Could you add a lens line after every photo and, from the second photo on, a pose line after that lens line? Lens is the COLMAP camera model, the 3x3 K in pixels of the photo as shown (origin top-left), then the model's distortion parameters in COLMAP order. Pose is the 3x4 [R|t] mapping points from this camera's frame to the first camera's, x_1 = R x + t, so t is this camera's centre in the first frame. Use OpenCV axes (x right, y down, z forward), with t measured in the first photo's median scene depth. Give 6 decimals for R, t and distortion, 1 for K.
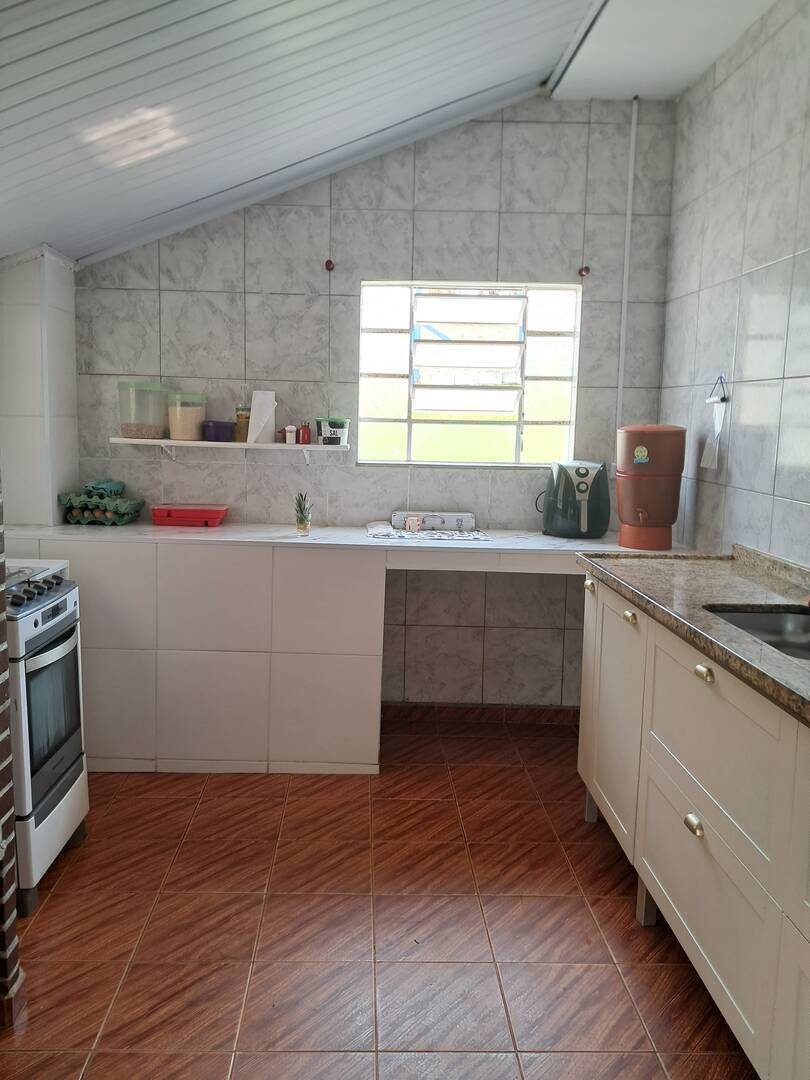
lens RADIAL K [[846.1, 0, 366.5], [0, 846.1, 542.8], [0, 0, 1]] dist [-0.002522, -0.040313]
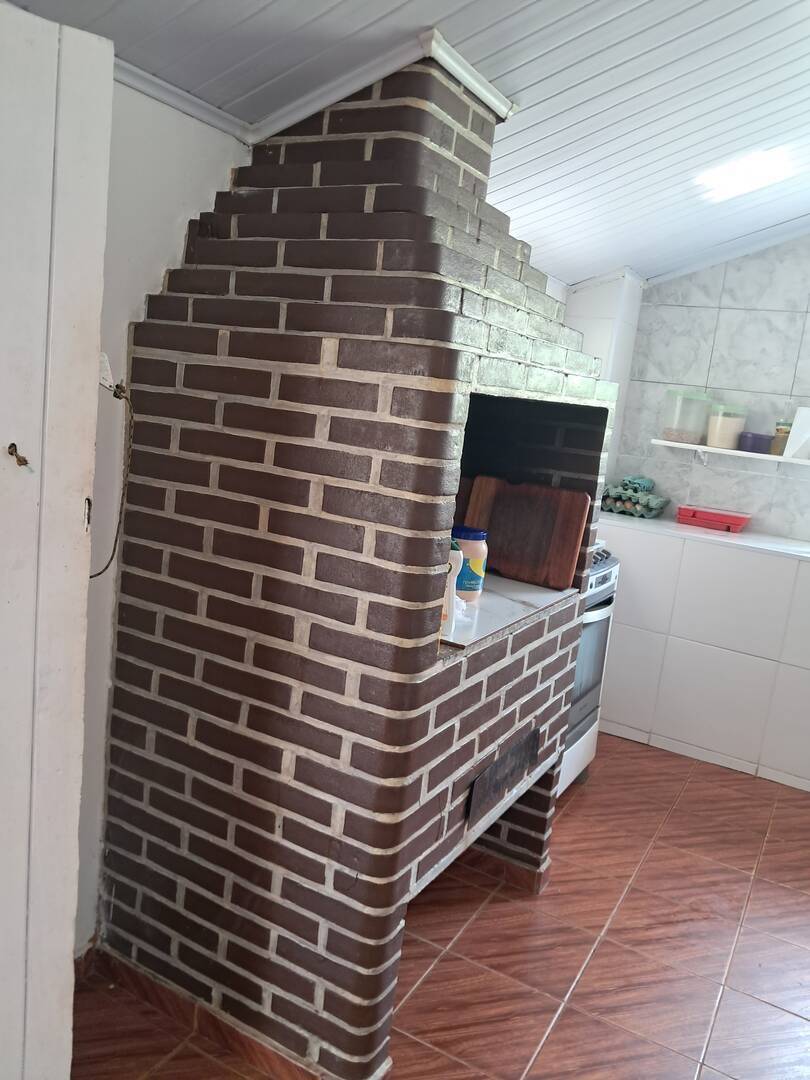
lens RADIAL K [[861.6, 0, 368.4], [0, 861.6, 527.2], [0, 0, 1]] dist [0.000299, -0.000776]
pose [[0.858285, 0.147380, -0.491554, -0.047033], [-0.158297, 0.987197, 0.019590, 0.025398], [0.488148, 0.060997, 0.870627, -0.152273]]
